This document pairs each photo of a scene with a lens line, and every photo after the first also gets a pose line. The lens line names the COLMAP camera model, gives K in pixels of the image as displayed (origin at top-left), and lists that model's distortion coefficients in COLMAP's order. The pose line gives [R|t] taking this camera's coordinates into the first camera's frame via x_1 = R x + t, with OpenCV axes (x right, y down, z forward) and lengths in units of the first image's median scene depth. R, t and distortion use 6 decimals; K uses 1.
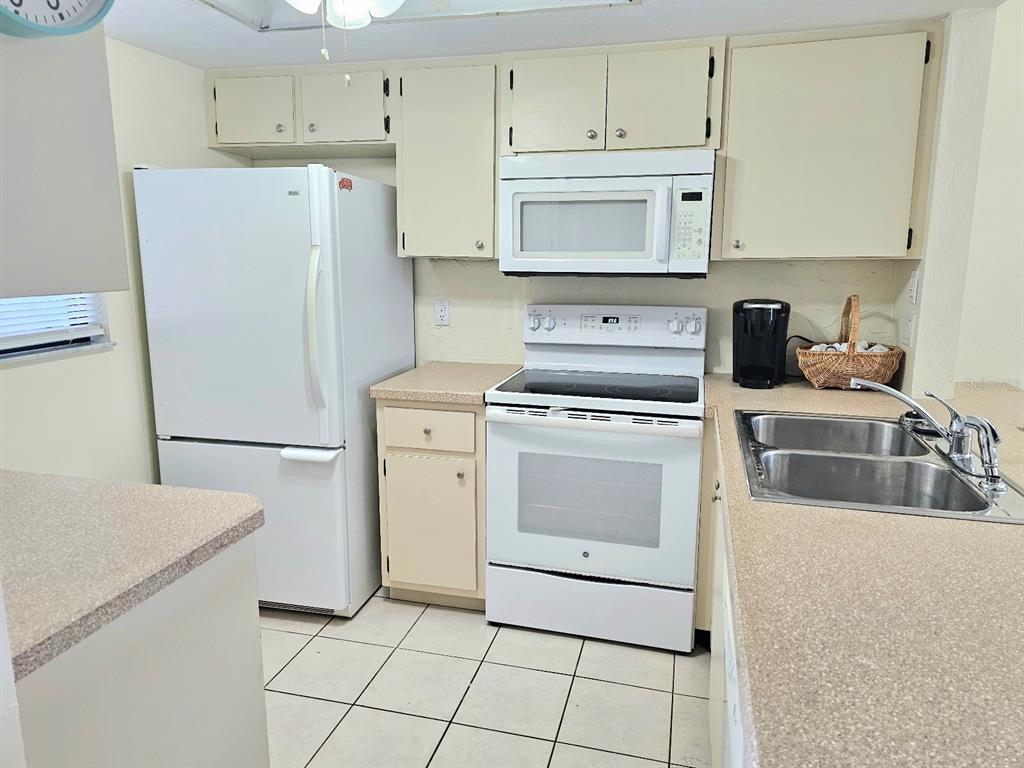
lens RADIAL K [[684.7, 0, 513.1], [0, 684.7, 379.5], [0, 0, 1]] dist [0.041897, -0.005311]
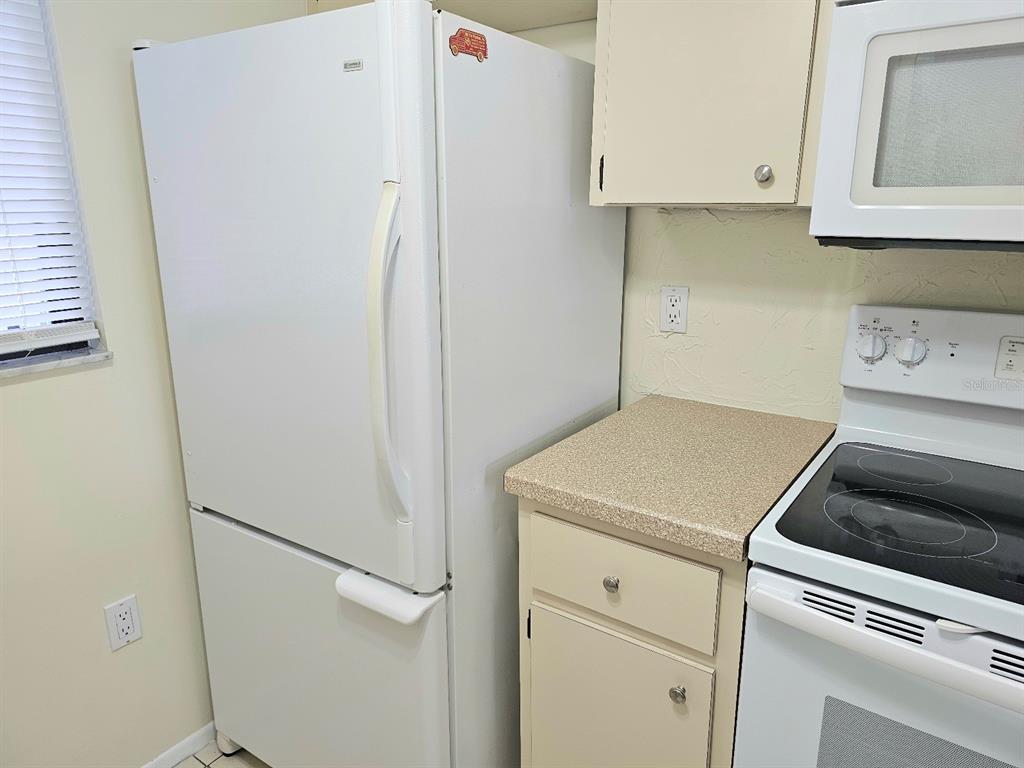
lens RADIAL K [[684.7, 0, 516.5], [0, 684.7, 381.2], [0, 0, 1]] dist [0.041897, -0.005311]
pose [[0.935059, 0.080976, -0.345119, -0.034705], [-0.055584, 0.995010, 0.082862, -0.094942], [0.350107, -0.058298, 0.934894, 0.536758]]
